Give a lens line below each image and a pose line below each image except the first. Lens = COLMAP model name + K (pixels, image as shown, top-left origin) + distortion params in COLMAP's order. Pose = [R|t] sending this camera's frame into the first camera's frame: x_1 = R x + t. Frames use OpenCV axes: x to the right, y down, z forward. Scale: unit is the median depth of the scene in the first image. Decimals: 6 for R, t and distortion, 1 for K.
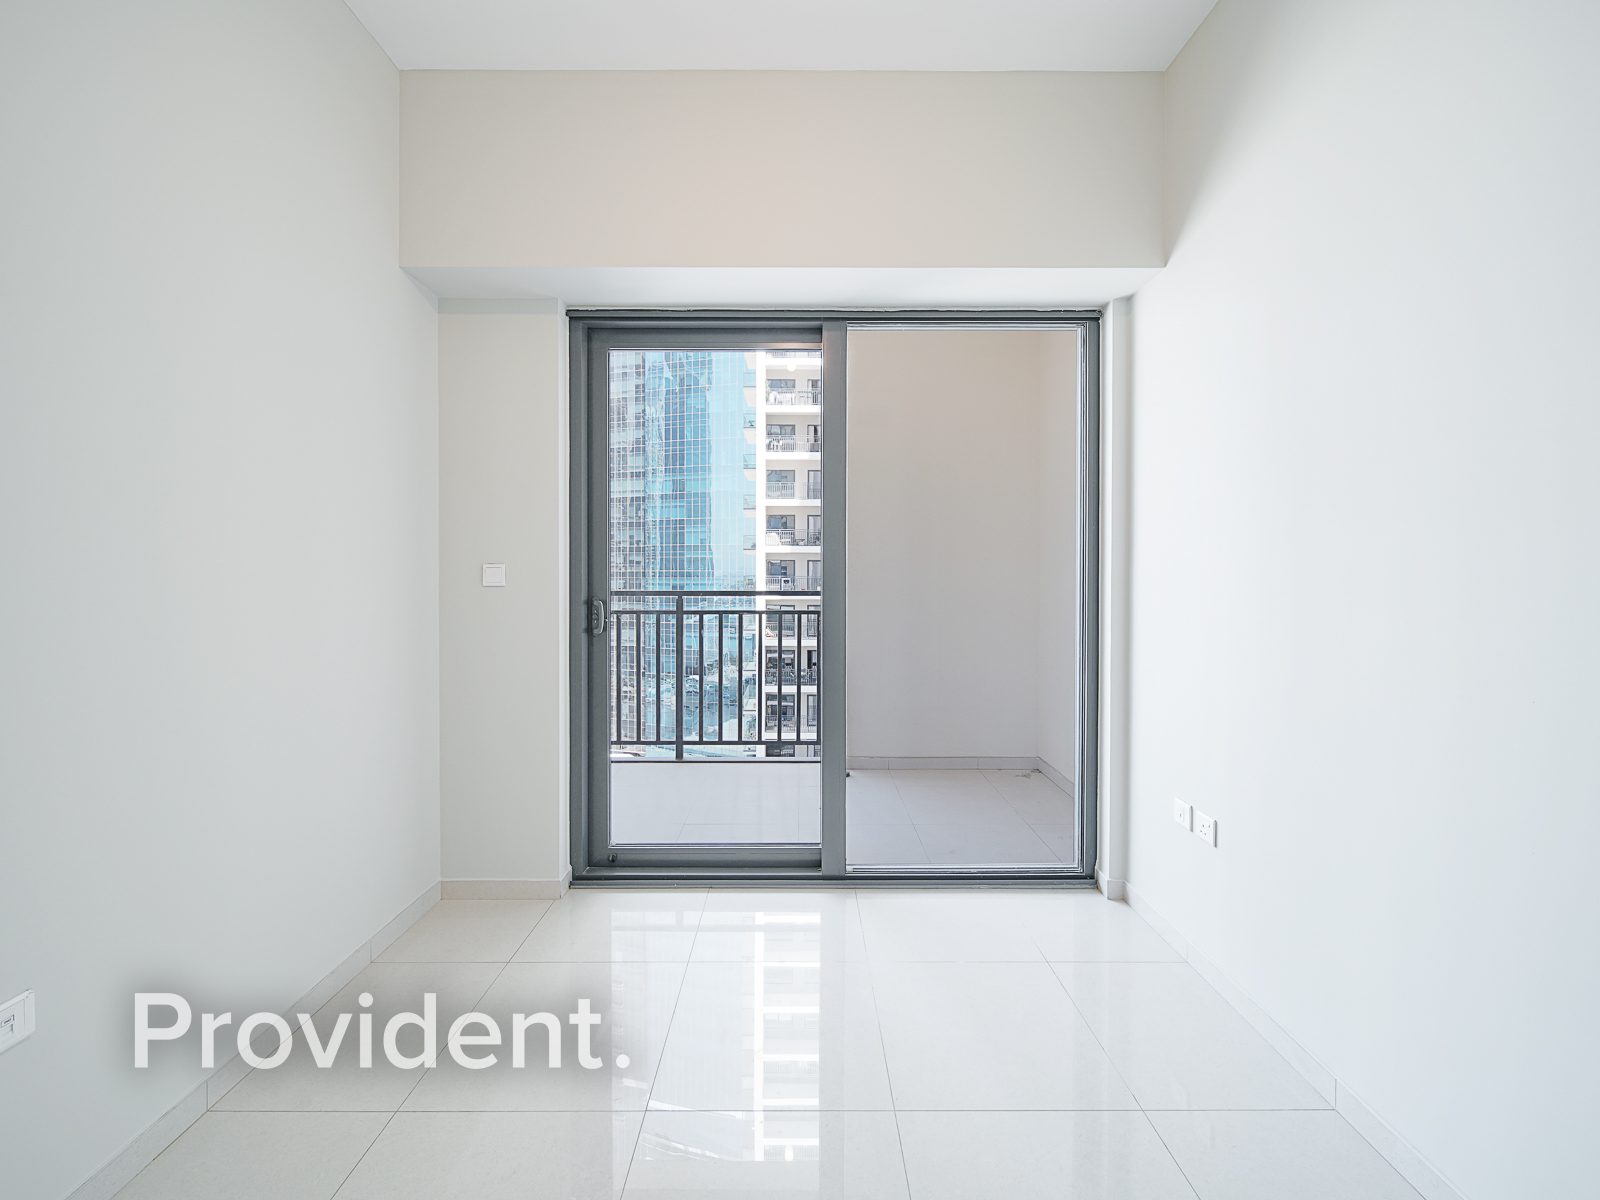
lens RADIAL K [[645.7, 0, 790.8], [0, 645.7, 588.7], [0, 0, 1]] dist [-0.004723, 0.000480]
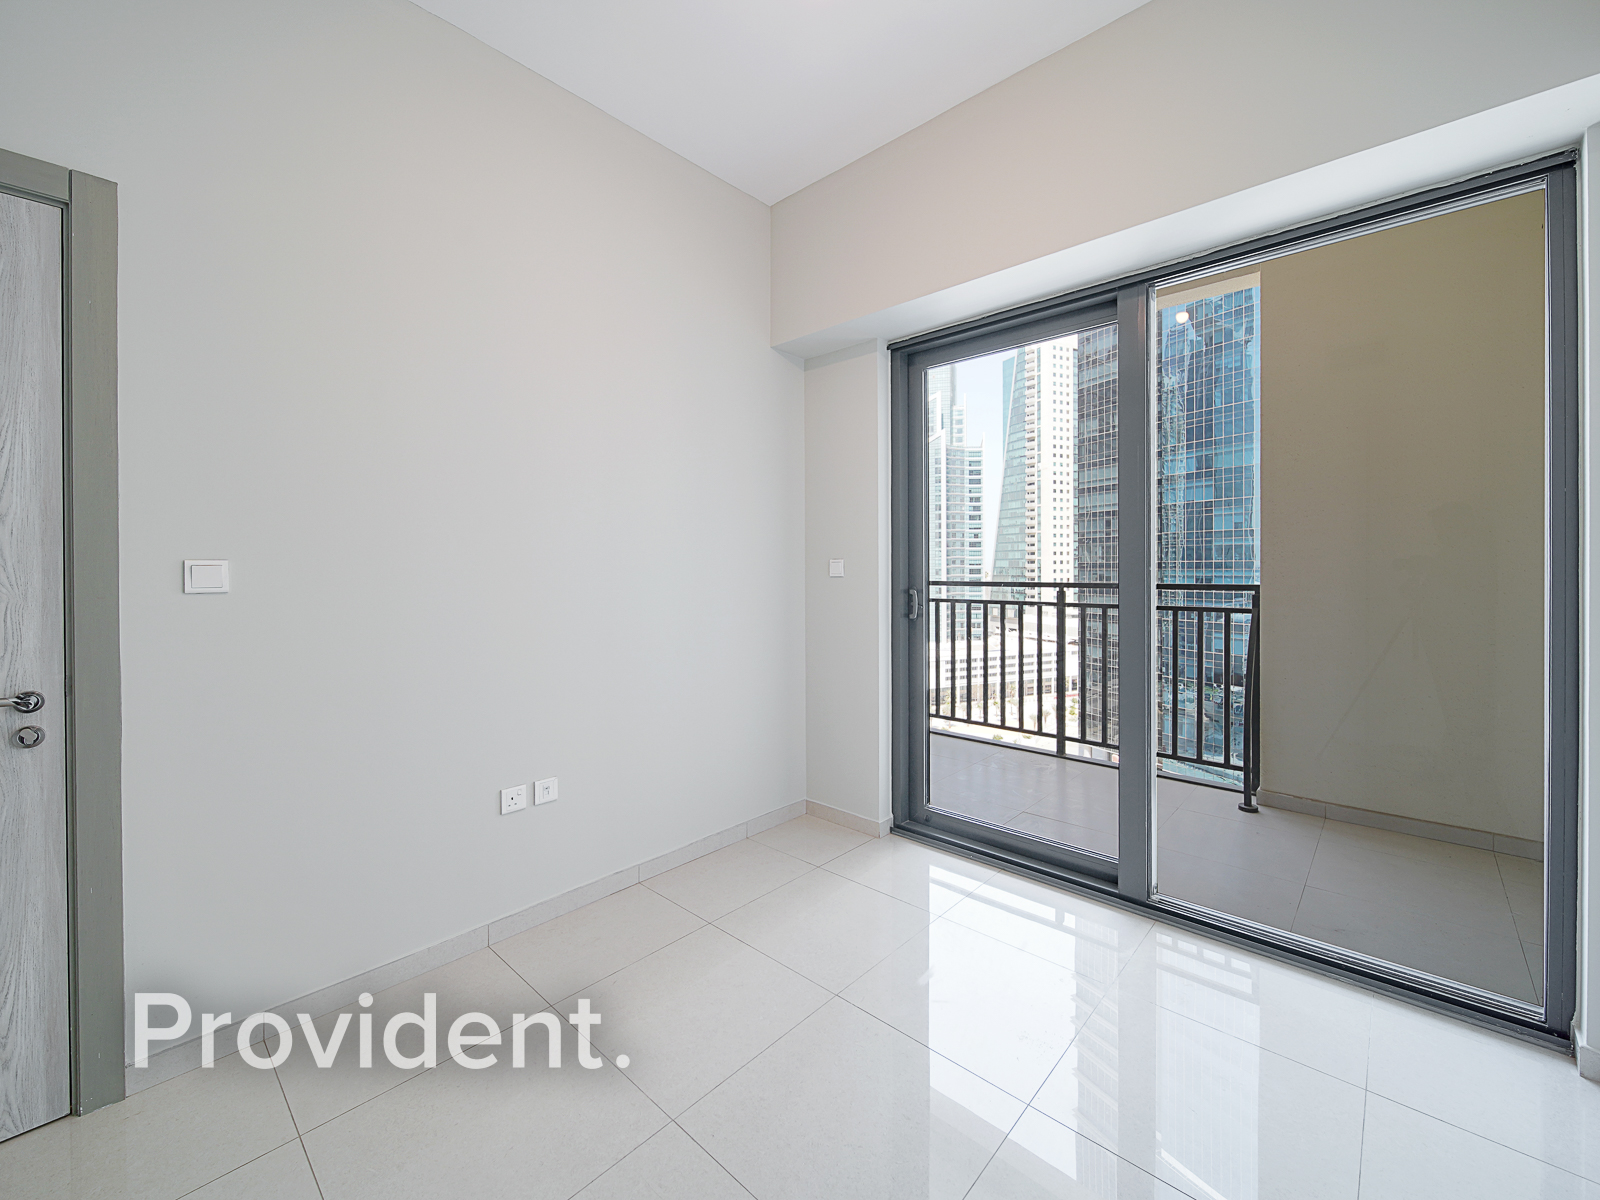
lens RADIAL K [[645.7, 0, 796.1], [0, 645.7, 576.4], [0, 0, 1]] dist [-0.004723, 0.000480]
pose [[0.734323, 0.004733, -0.678784, 0.250532], [-0.008954, 0.999956, -0.002714, 0.000541], [0.678741, 0.008070, 0.734333, 0.009409]]
